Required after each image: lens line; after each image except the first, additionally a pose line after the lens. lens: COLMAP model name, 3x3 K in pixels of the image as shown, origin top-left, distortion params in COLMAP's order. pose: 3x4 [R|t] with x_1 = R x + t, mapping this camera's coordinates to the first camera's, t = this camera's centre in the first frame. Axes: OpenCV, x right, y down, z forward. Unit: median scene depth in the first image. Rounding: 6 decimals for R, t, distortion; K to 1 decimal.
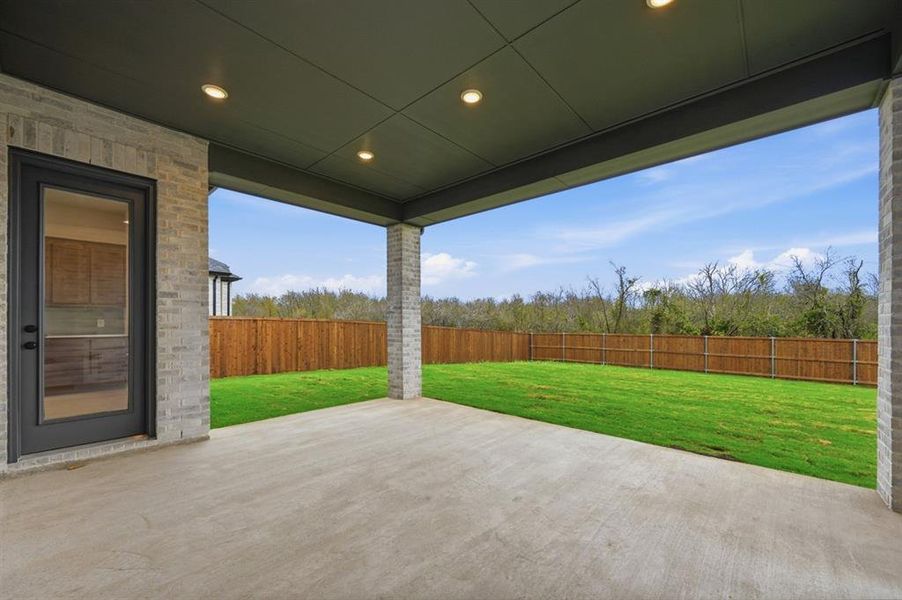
lens RADIAL K [[359.1, 0, 454.5], [0, 359.1, 321.7], [0, 0, 1]] dist [-0.000464, -0.000011]
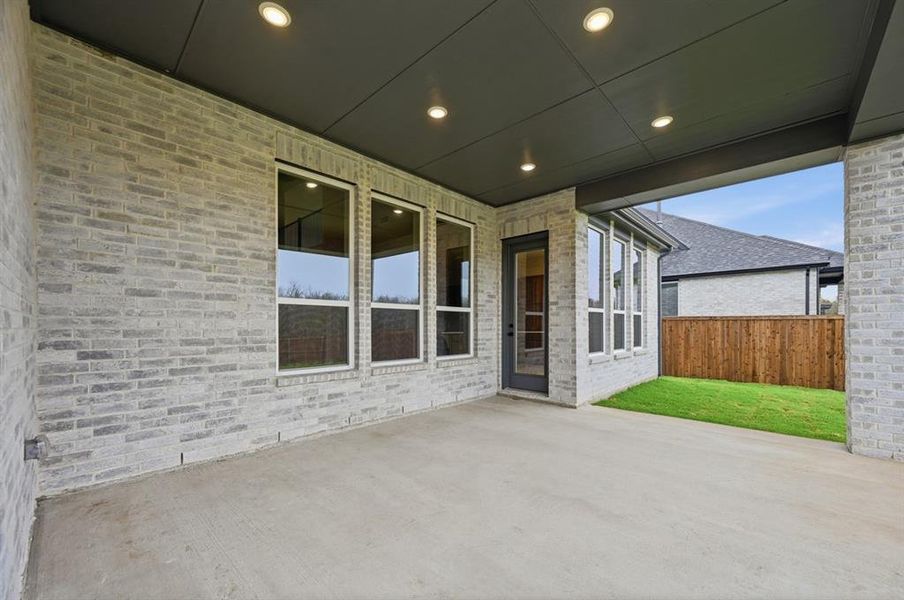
lens RADIAL K [[359.9, 0, 459.9], [0, 359.9, 326.2], [0, 0, 1]] dist [-0.000464, -0.000011]
pose [[-0.017827, -0.000066, -0.999841, 0.699921], [0.005469, 0.999985, -0.000164, 0.017556], [0.999826, -0.005471, -0.017826, 0.617621]]
